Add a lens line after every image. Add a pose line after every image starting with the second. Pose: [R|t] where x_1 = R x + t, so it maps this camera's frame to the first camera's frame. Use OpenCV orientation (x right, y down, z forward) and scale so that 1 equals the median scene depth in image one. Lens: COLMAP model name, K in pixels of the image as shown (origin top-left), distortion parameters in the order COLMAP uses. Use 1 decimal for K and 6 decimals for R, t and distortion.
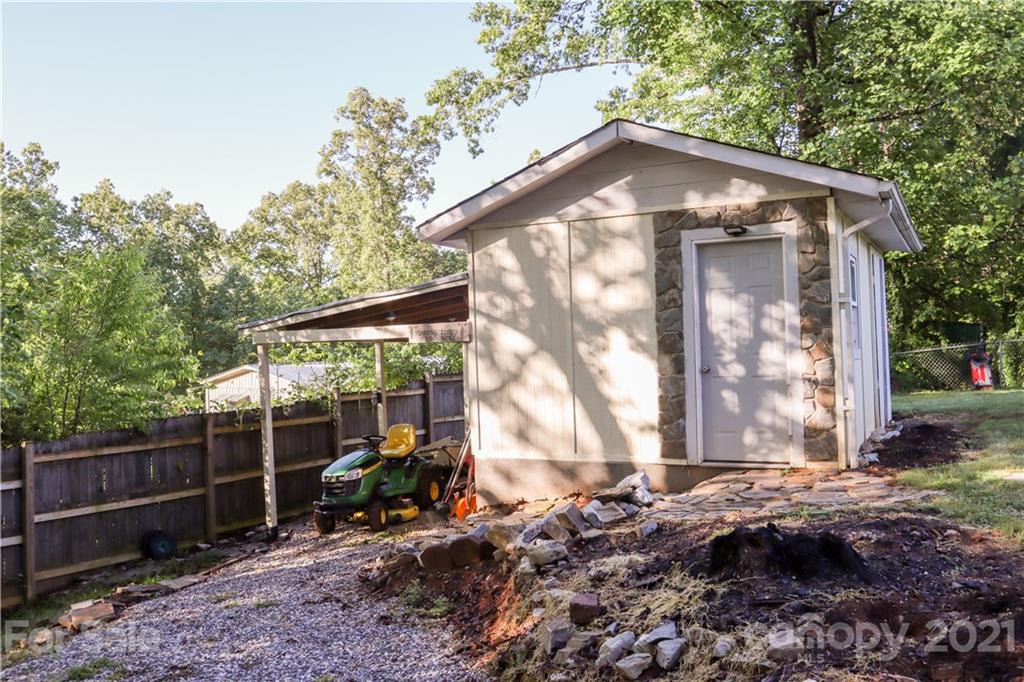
lens RADIAL K [[870.1, 0, 511.6], [0, 870.1, 345.7], [0, 0, 1]] dist [-0.002724, 0.004743]
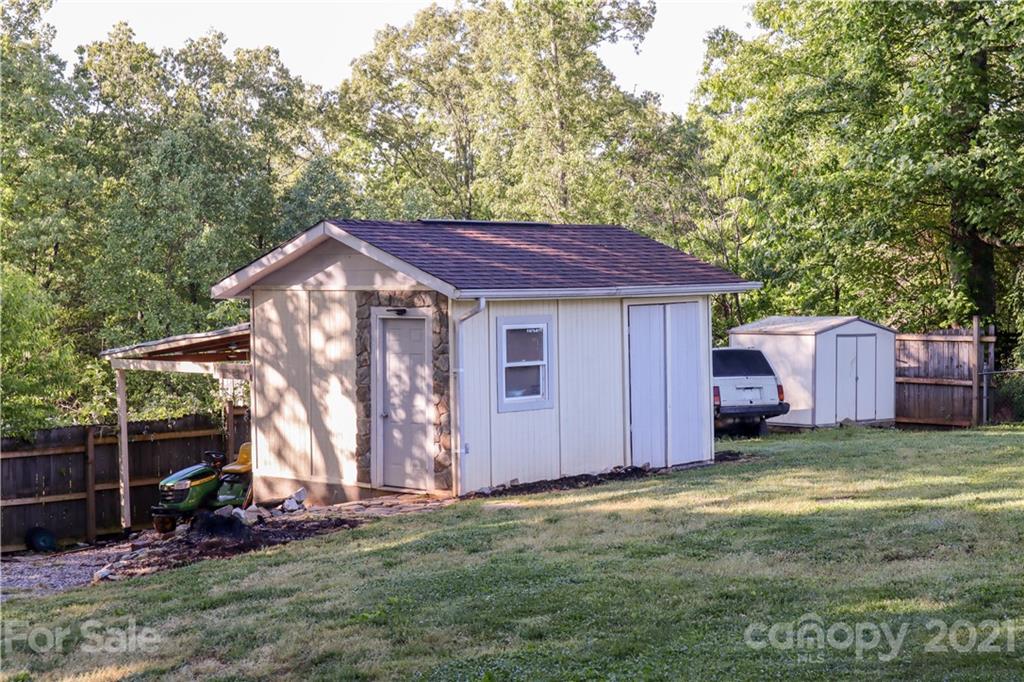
lens RADIAL K [[1703.2, 0, 513.0], [0, 1703.2, 347.3], [0, 0, 1]] dist [-0.037283, 0.000000]
pose [[0.973190, 0.025263, -0.228610, 0.738309], [-0.015109, 0.998824, 0.046059, -0.142214], [0.229505, -0.041370, 0.972428, -1.067357]]
